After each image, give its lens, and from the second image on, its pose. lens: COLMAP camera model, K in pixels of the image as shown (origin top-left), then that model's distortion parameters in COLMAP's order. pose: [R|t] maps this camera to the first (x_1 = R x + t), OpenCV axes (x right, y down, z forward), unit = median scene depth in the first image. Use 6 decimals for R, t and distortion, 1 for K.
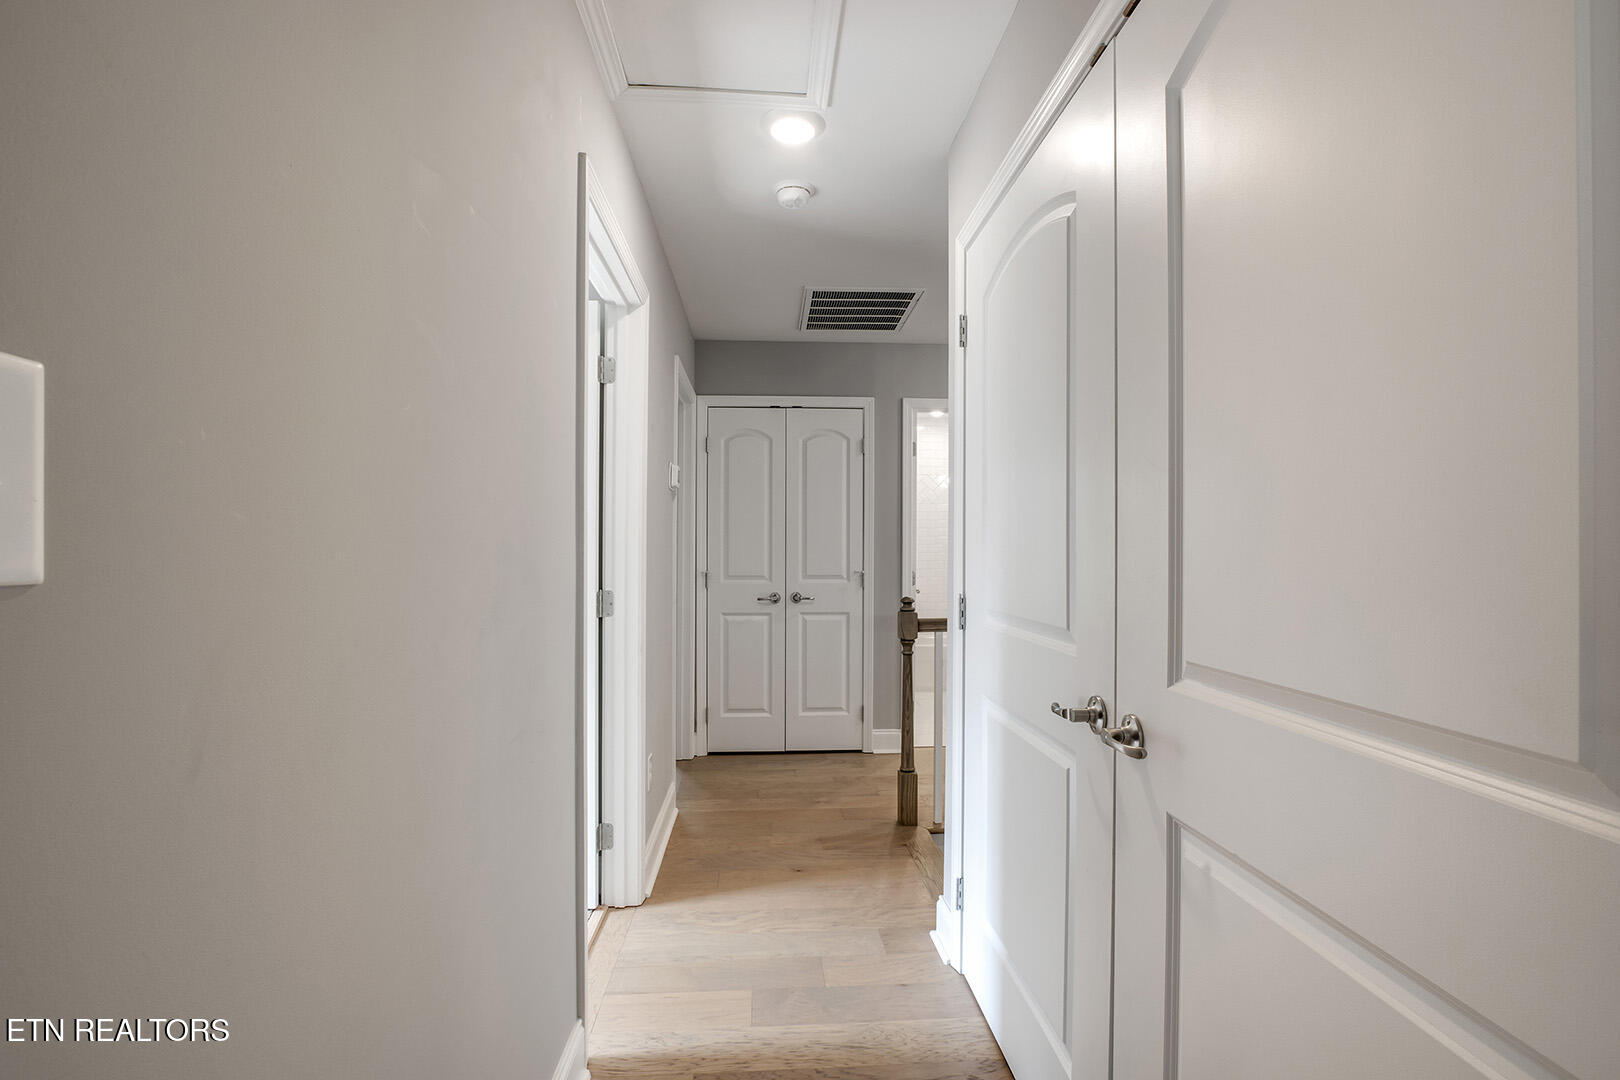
lens RADIAL K [[755.4, 0, 810.1], [0, 755.4, 540.9], [0, 0, 1]] dist [-0.023856, 0.003178]
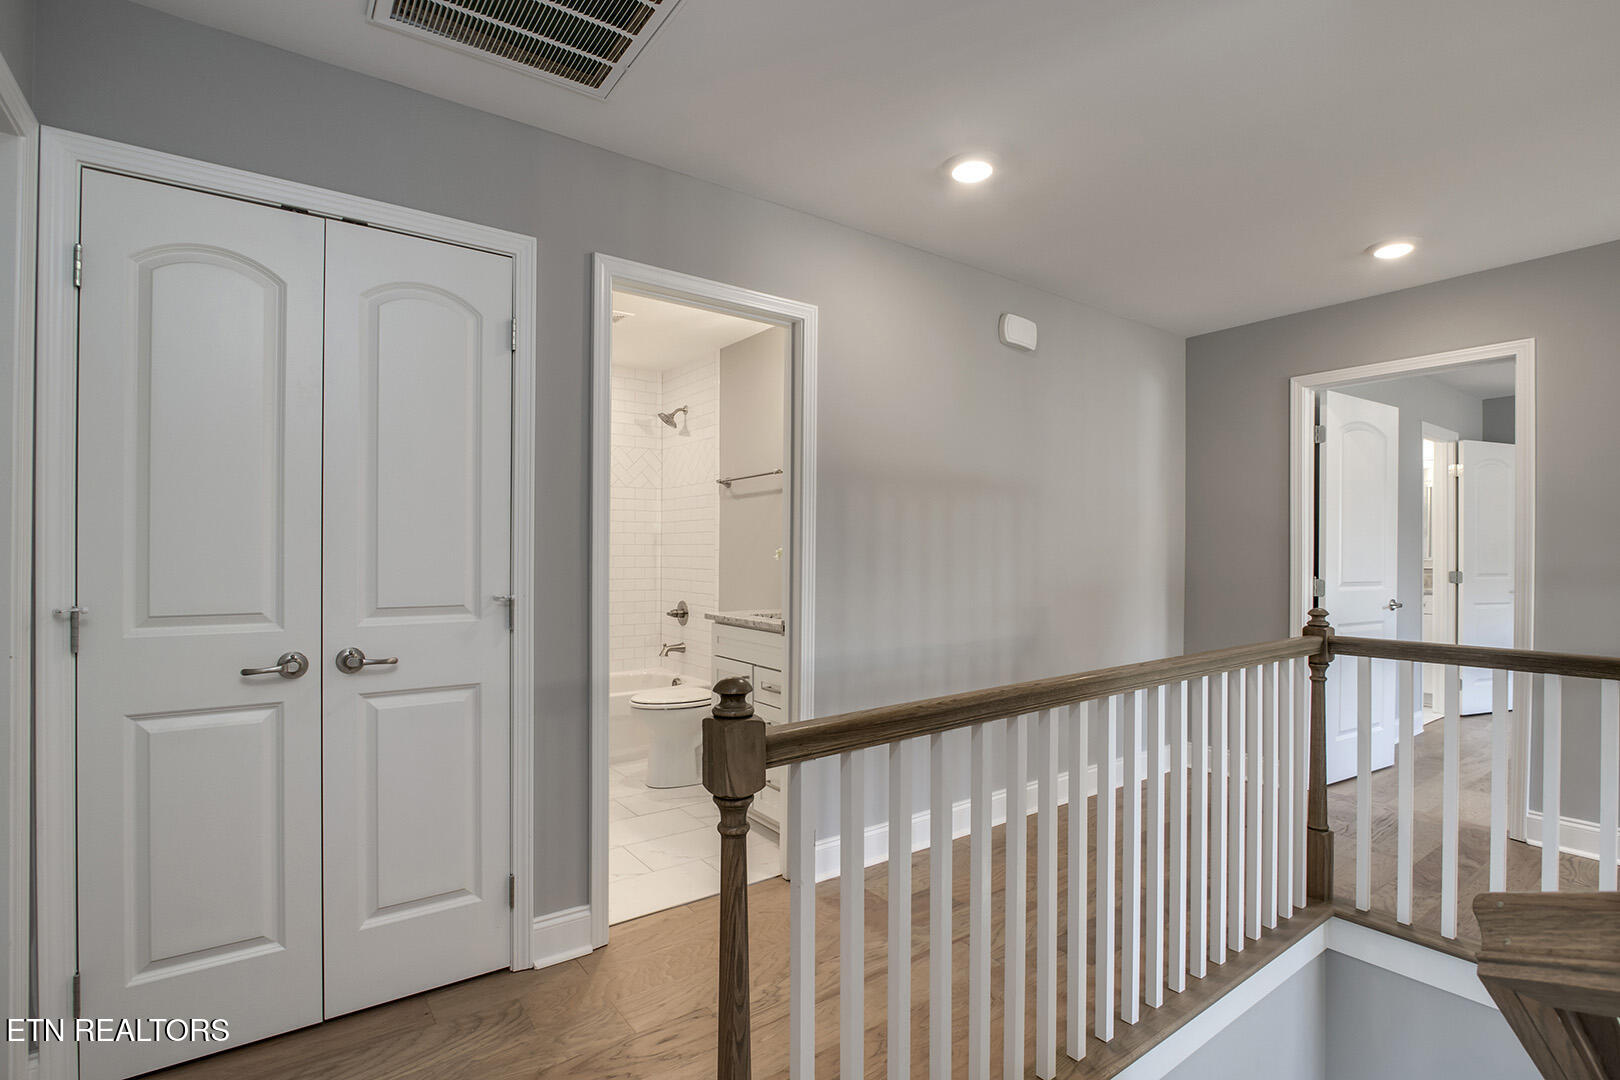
lens RADIAL K [[761.6, 0, 804.6], [0, 761.6, 552.6], [0, 0, 1]] dist [-0.010157, 0.000706]
pose [[0.851663, -0.001581, 0.524088, -0.024766], [-0.003271, 0.999960, 0.008331, 0.008324], [-0.524080, -0.008810, 0.851623, 0.491131]]
